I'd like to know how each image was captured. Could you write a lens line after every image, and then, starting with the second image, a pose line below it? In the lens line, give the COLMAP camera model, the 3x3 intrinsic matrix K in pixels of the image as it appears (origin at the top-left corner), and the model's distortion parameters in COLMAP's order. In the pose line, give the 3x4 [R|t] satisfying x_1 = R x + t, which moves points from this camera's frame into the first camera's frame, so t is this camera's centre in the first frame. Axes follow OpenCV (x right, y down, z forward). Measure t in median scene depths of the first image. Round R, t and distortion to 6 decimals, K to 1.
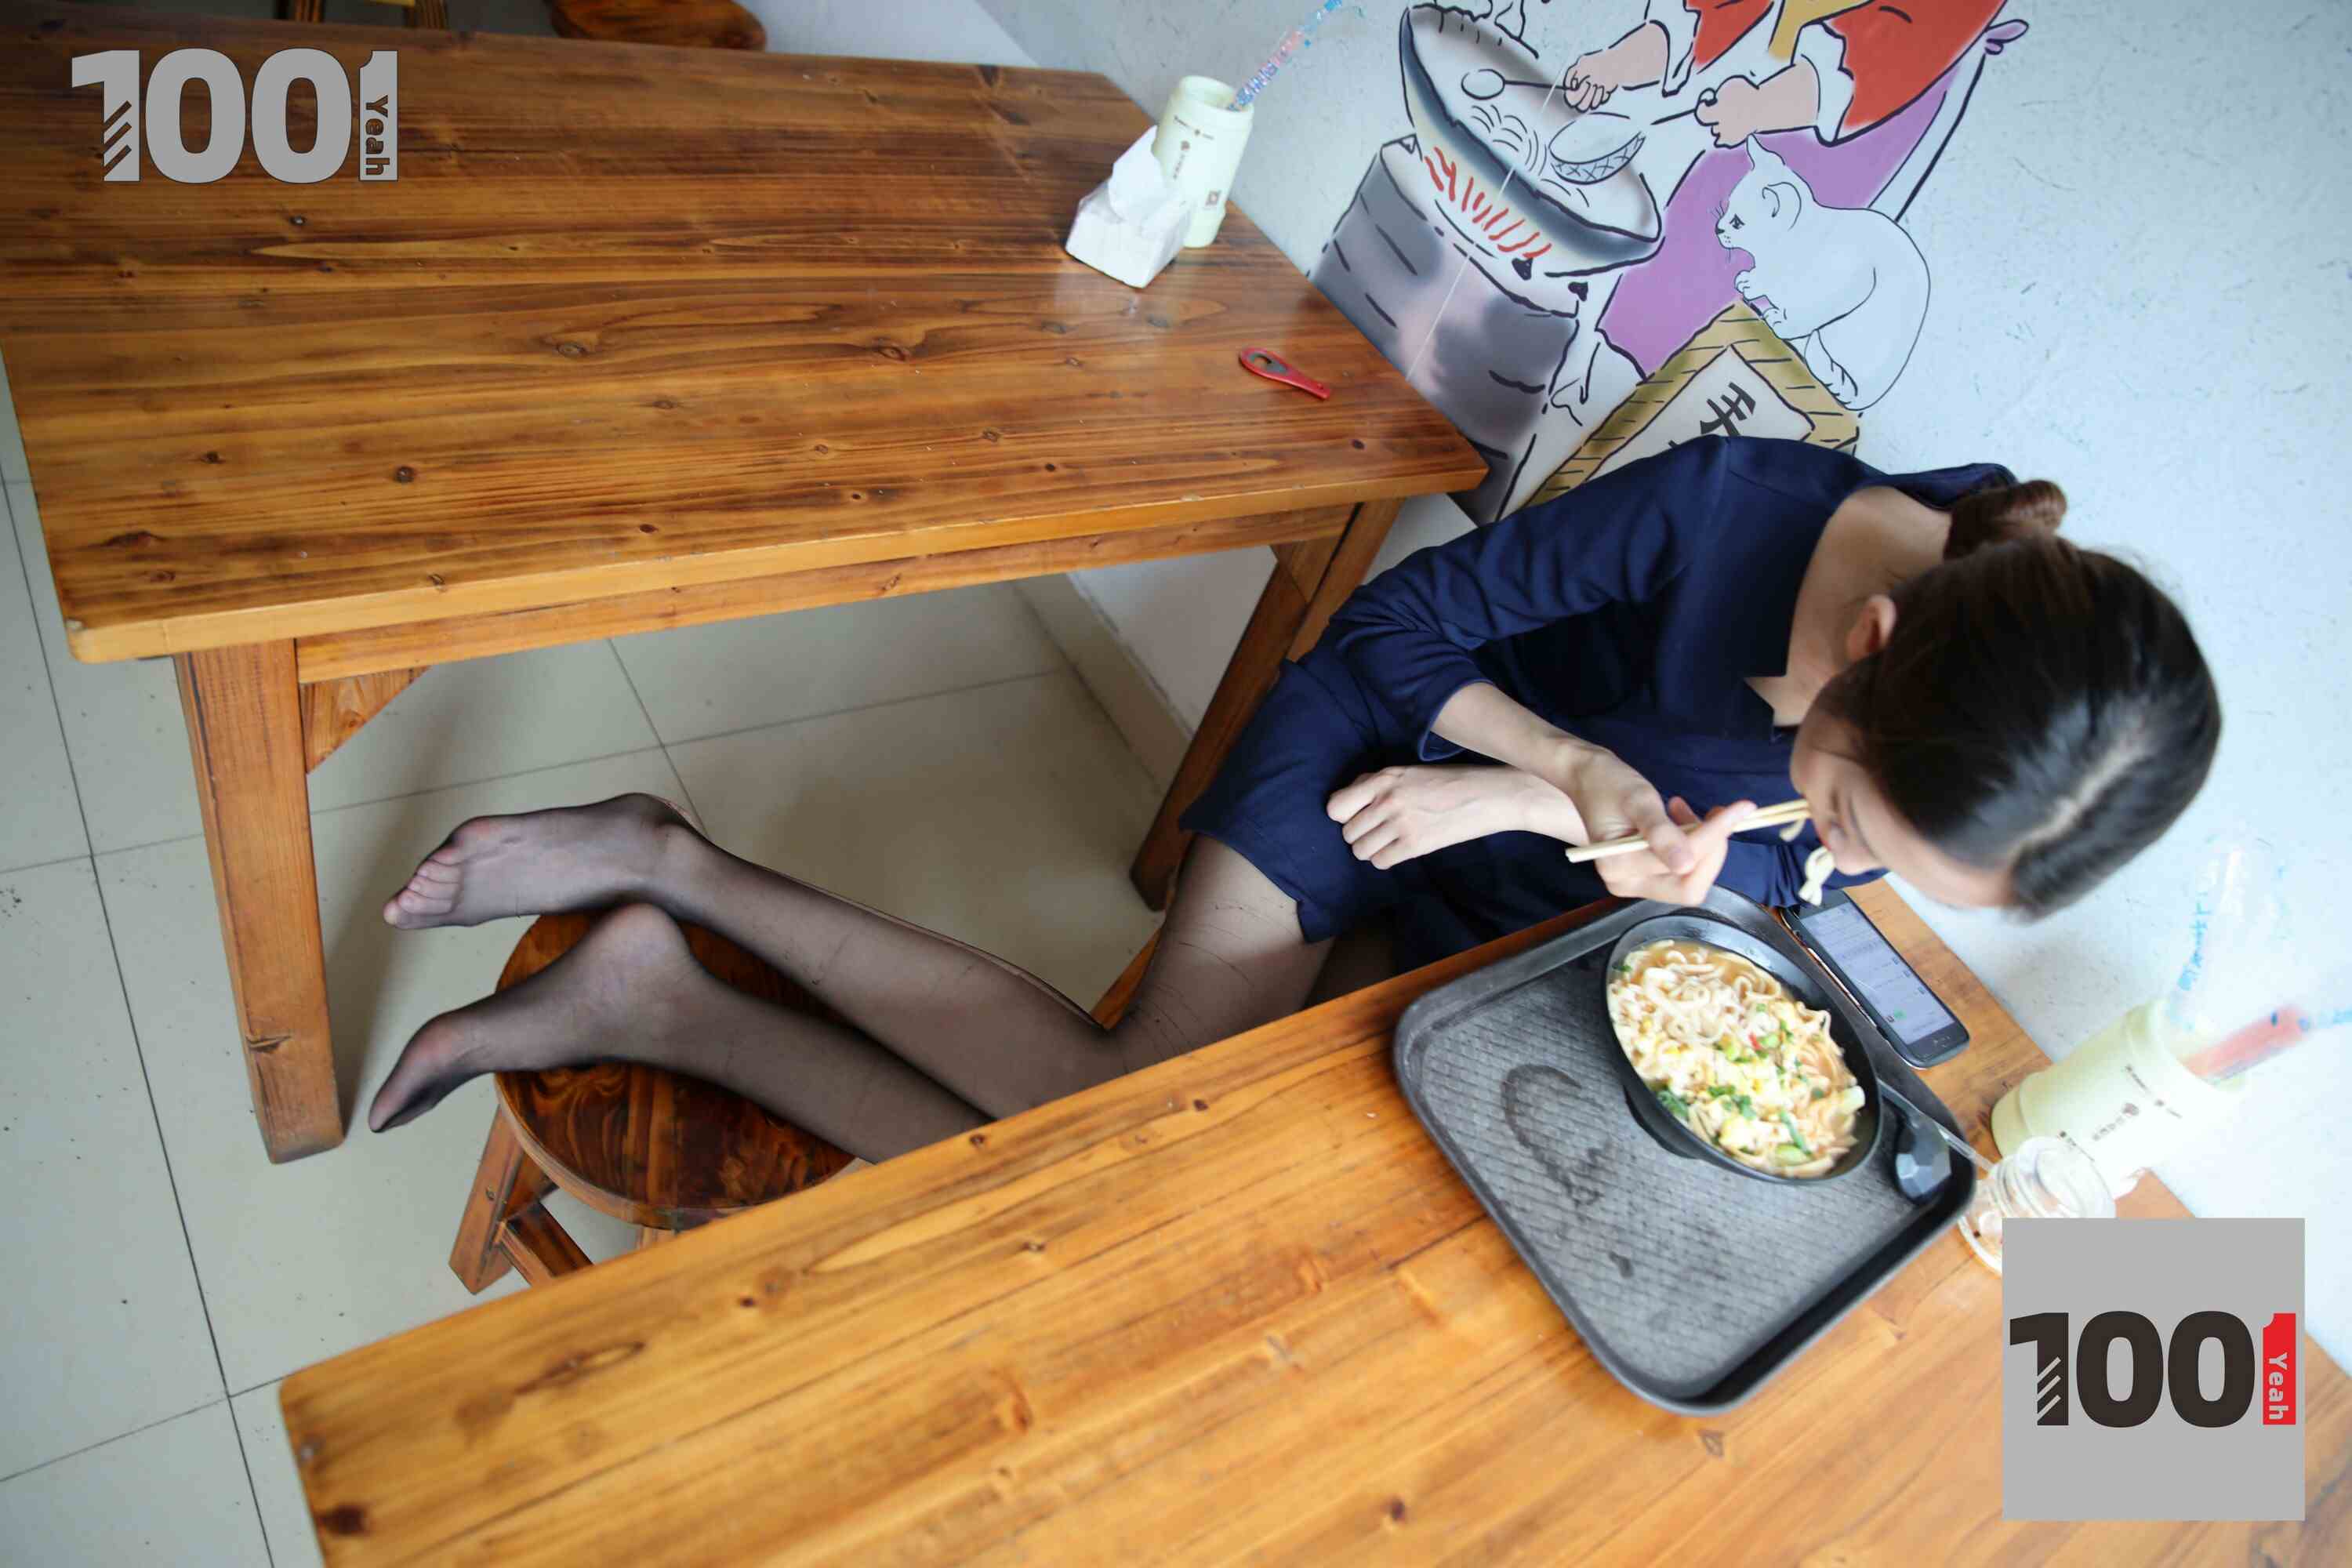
lens RADIAL K [[1609.8, 0, 1165.8], [0, 1609.8, 776.1], [0, 0, 1]] dist [-0.124158, 0.089865]
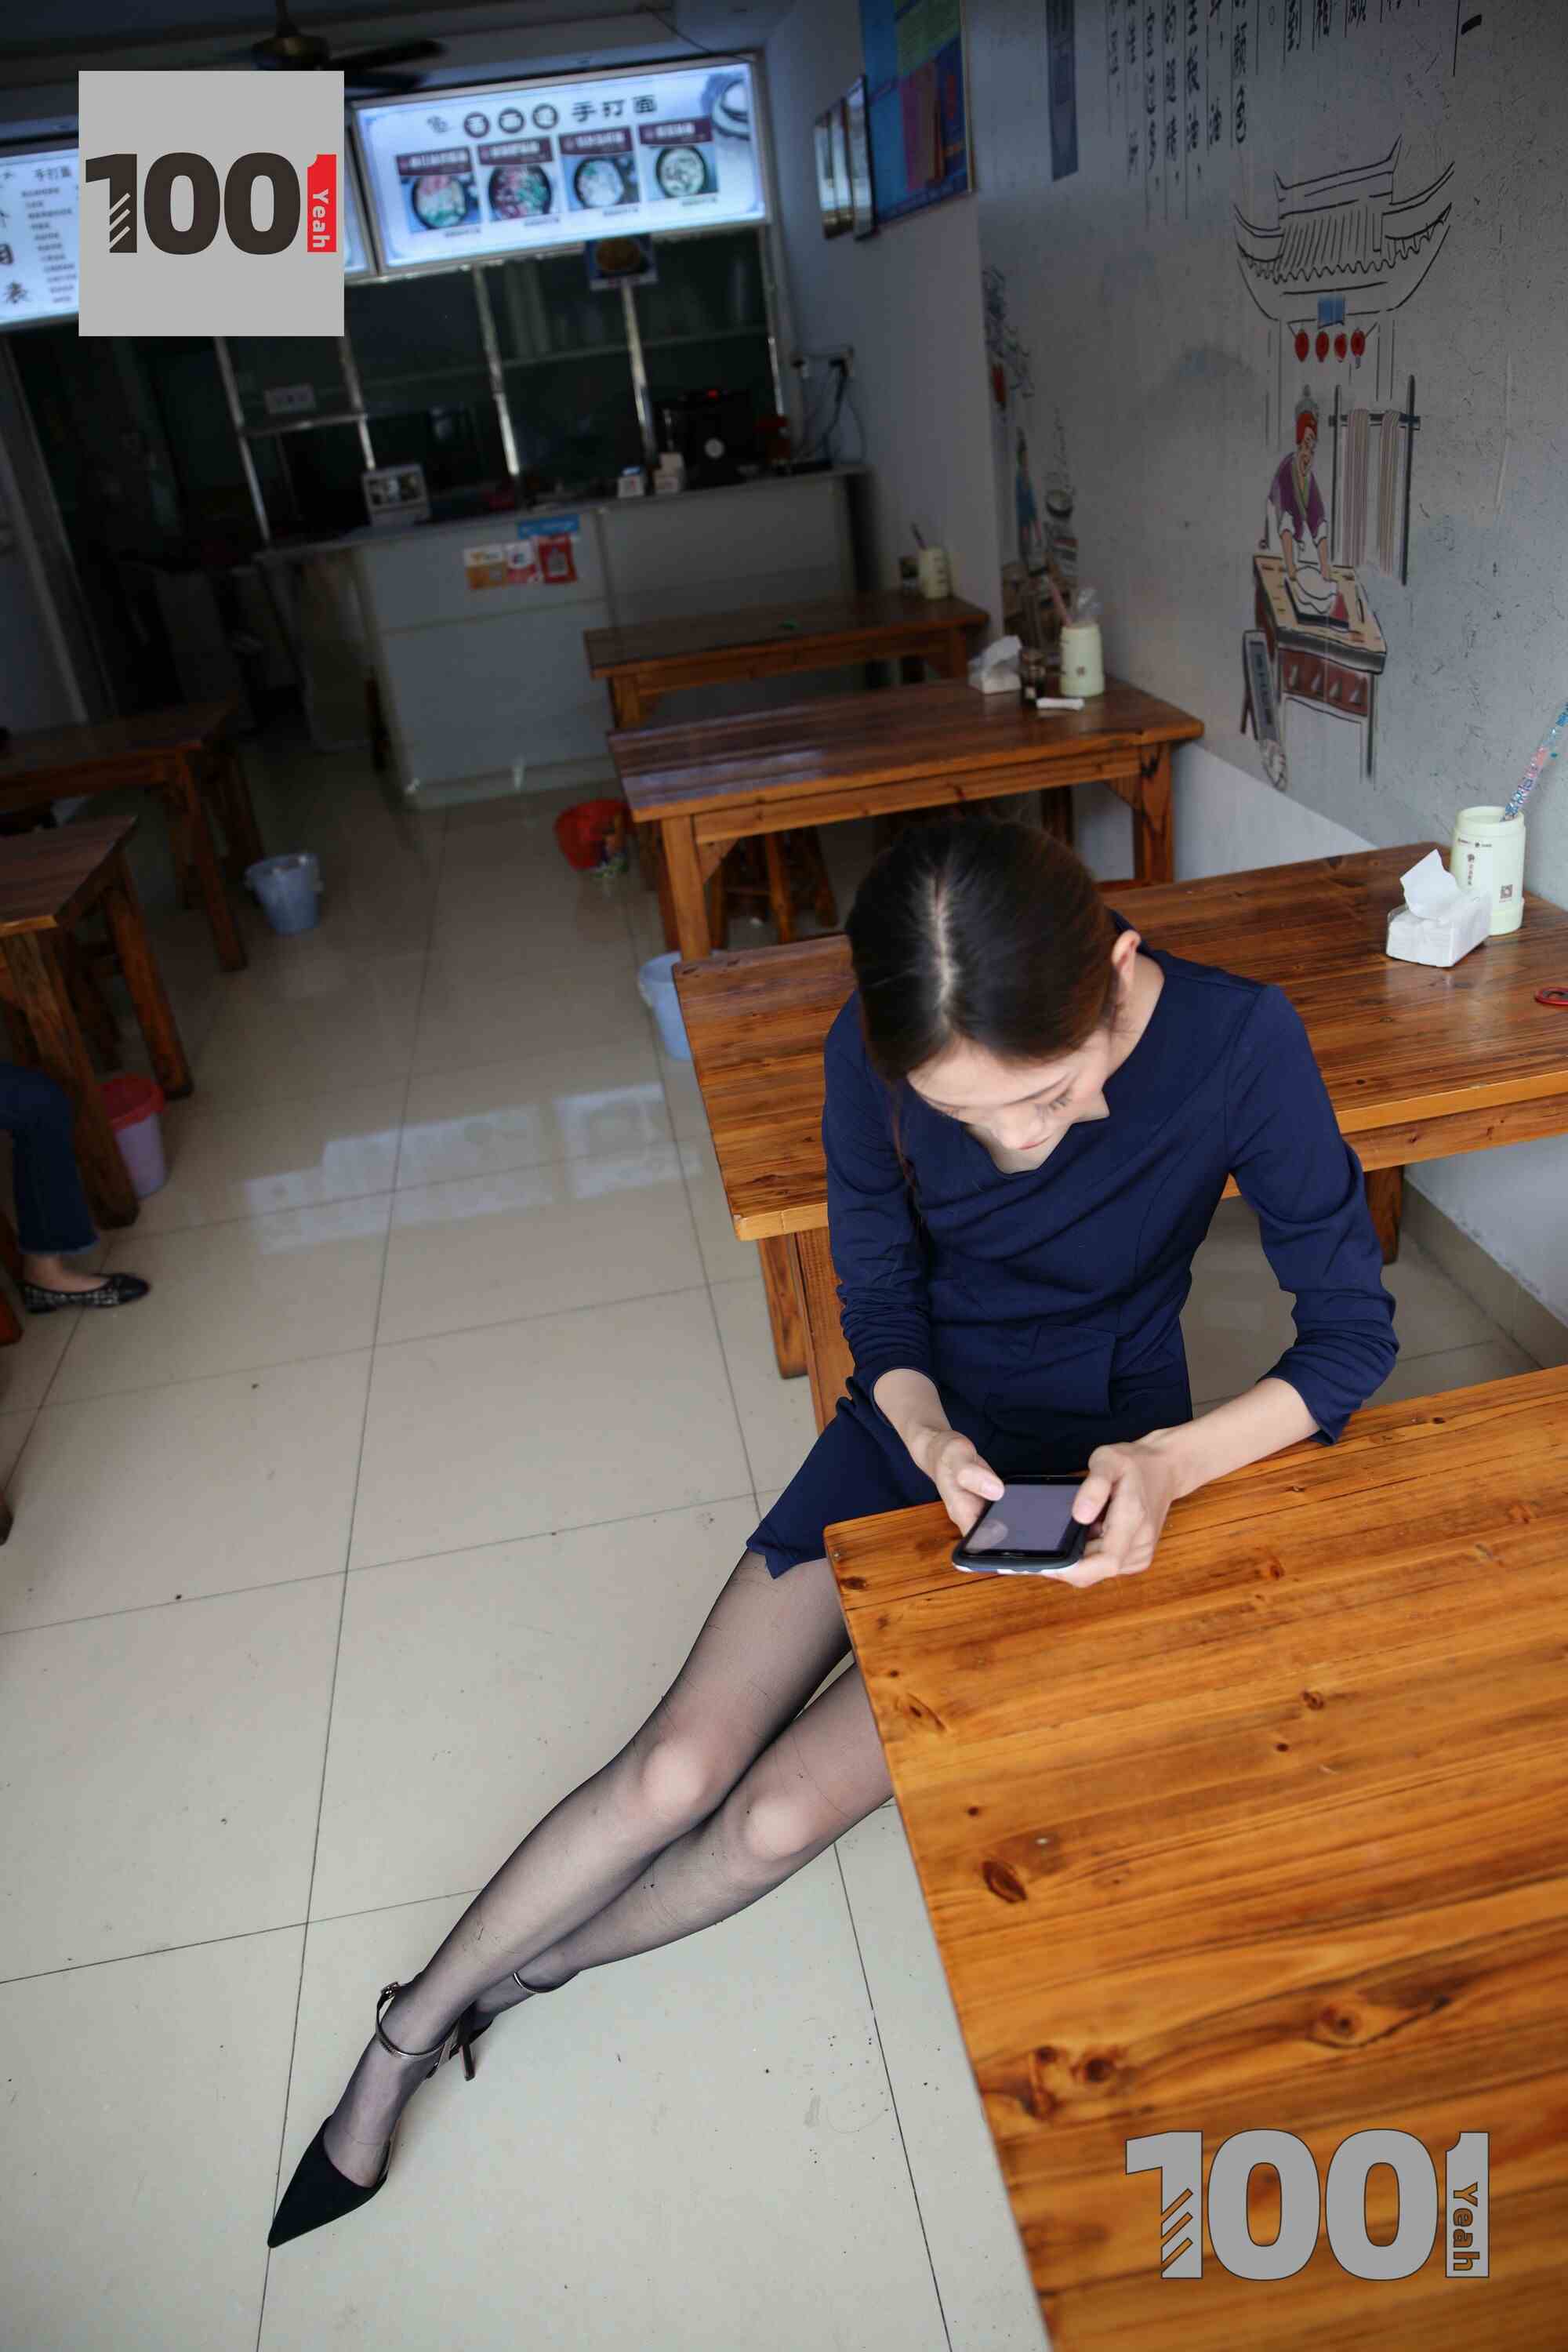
lens RADIAL K [[1609.8, 0, 779.4], [0, 1609.8, 1174.6], [0, 0, 1]] dist [-0.124158, 0.089865]
pose [[0.823204, -0.190056, -0.534989, 0.217048], [0.002815, 0.943660, -0.330906, 0.310142], [0.567738, 0.270897, 0.777360, -0.277273]]
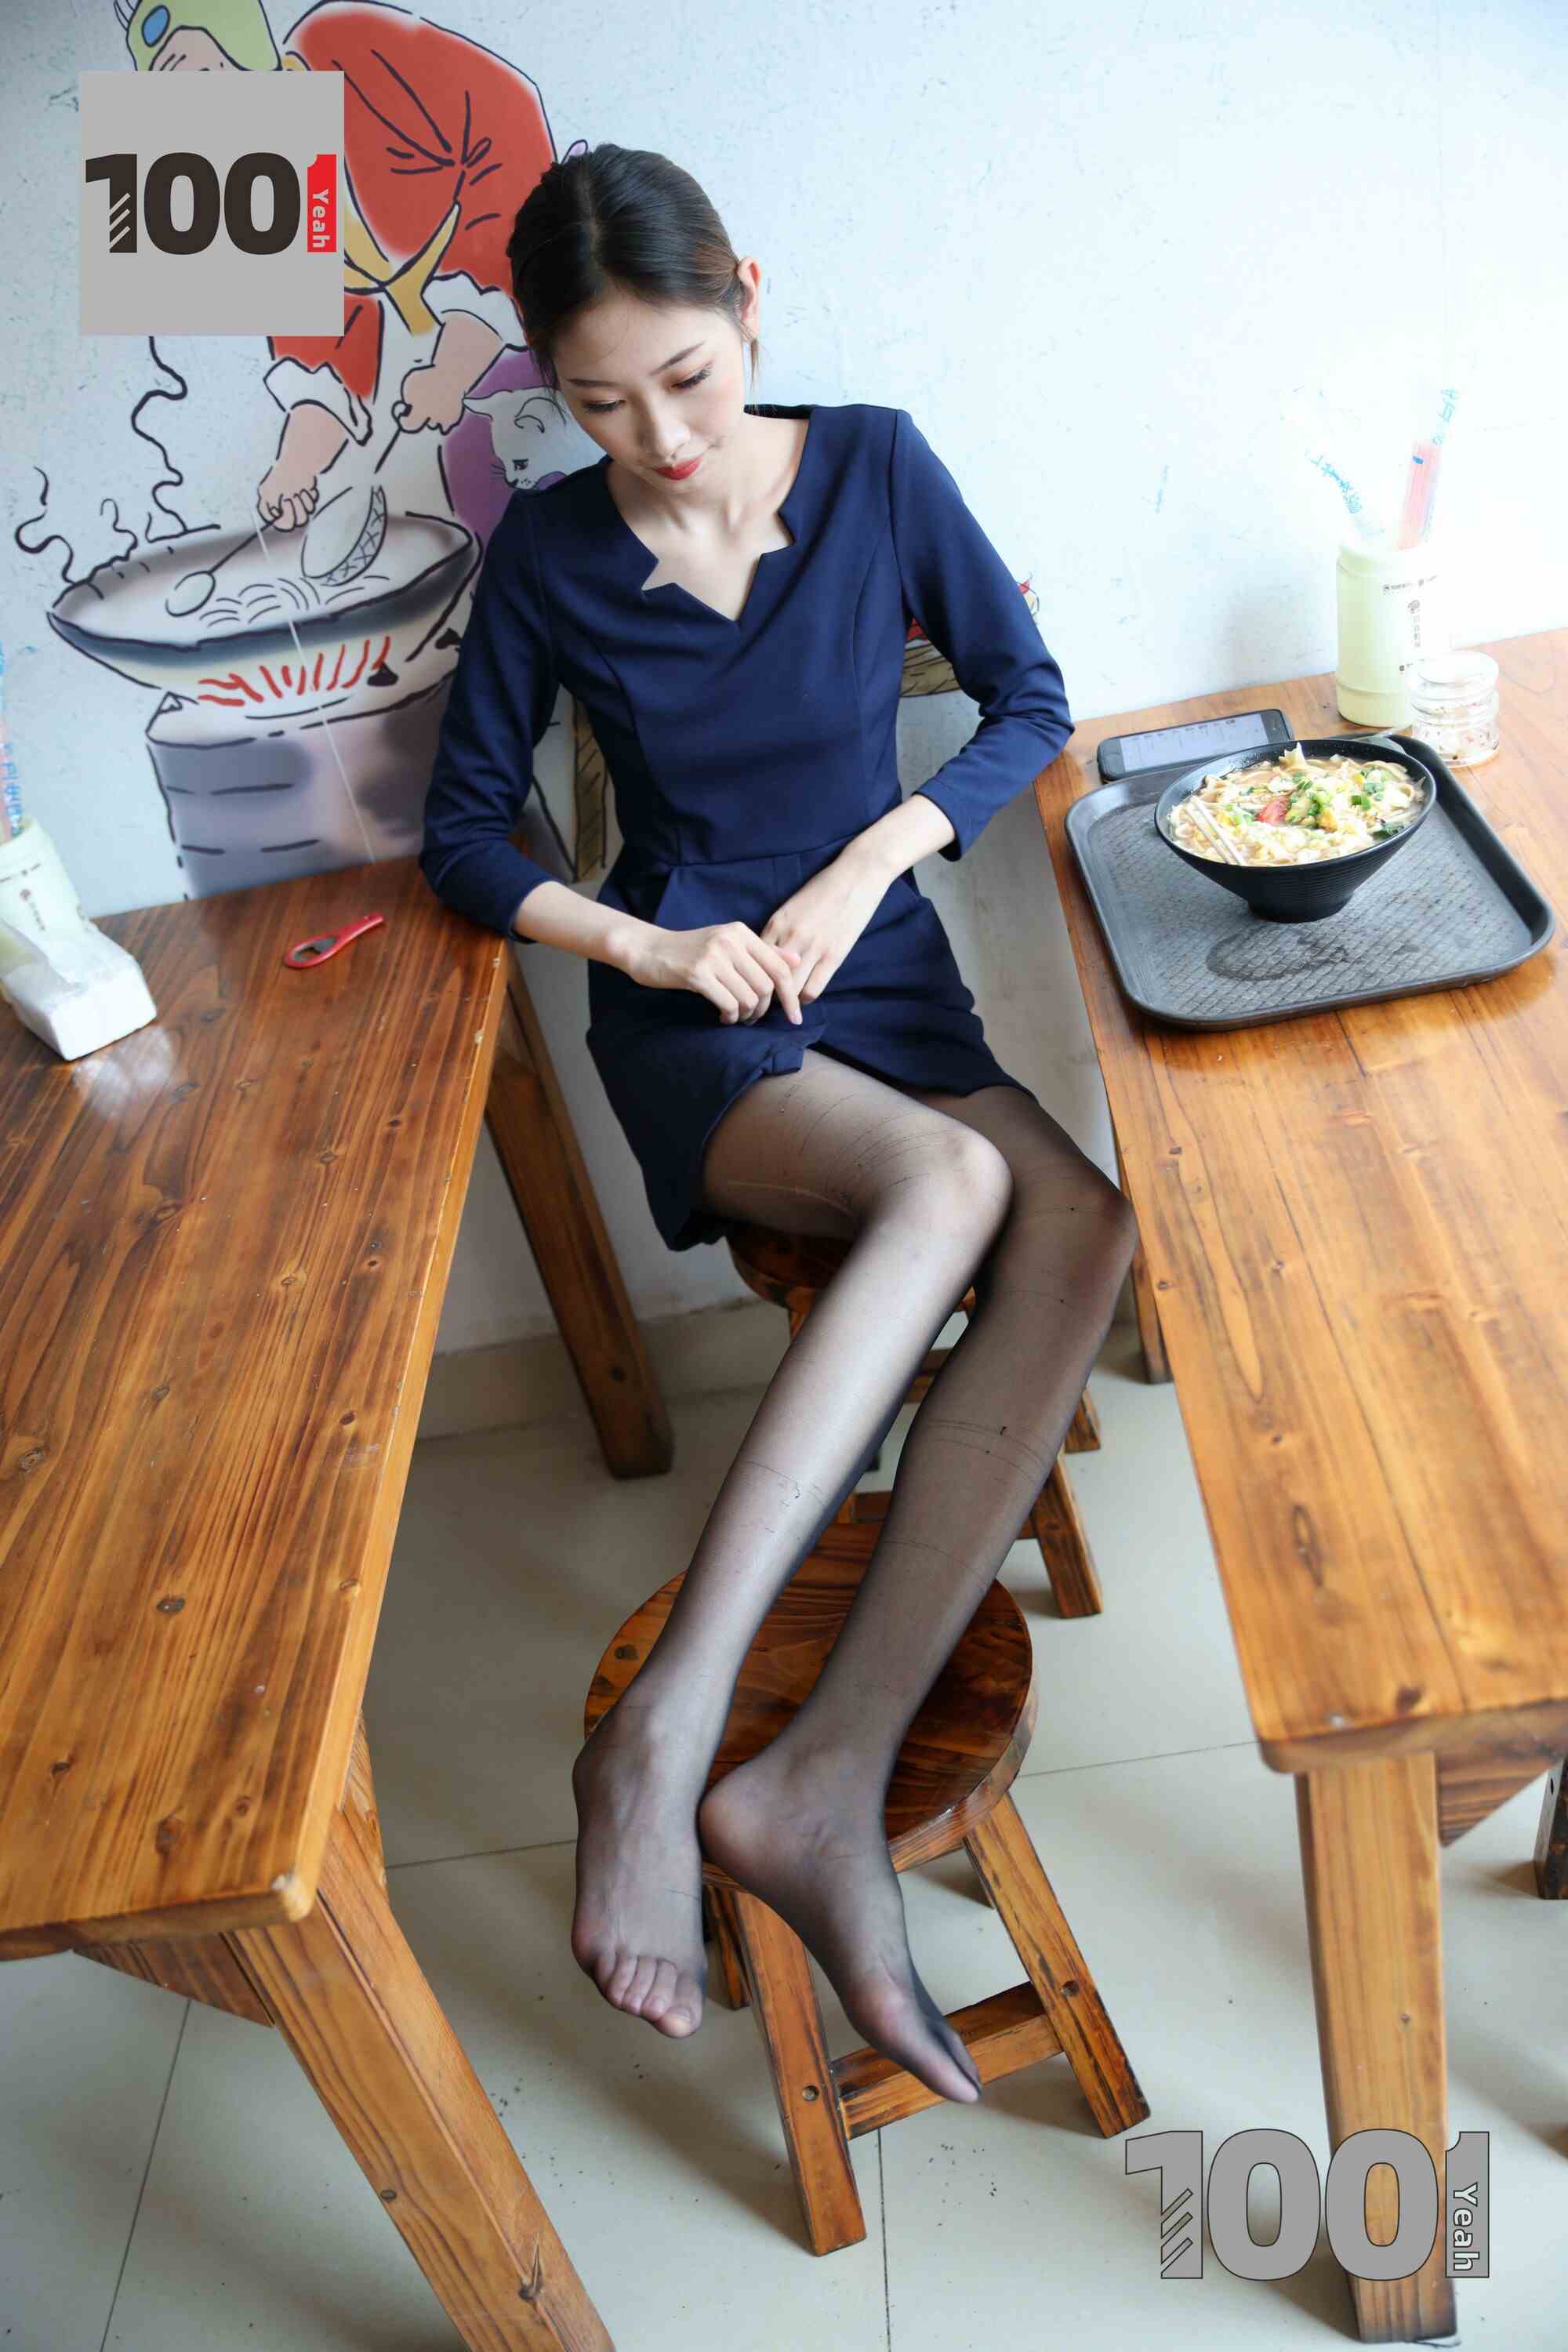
lens RADIAL K [[2217.9, 0, 784.0], [0, 2217.9, 1176.0], [0, 0, 1]] dist [-0.029841, 0.072939]
pose [[0.426791, -0.798089, 0.425327, -0.530885], [0.843695, 0.520722, 0.130489, -0.150608], [-0.325619, 0.303155, 0.895583, -0.200608]]
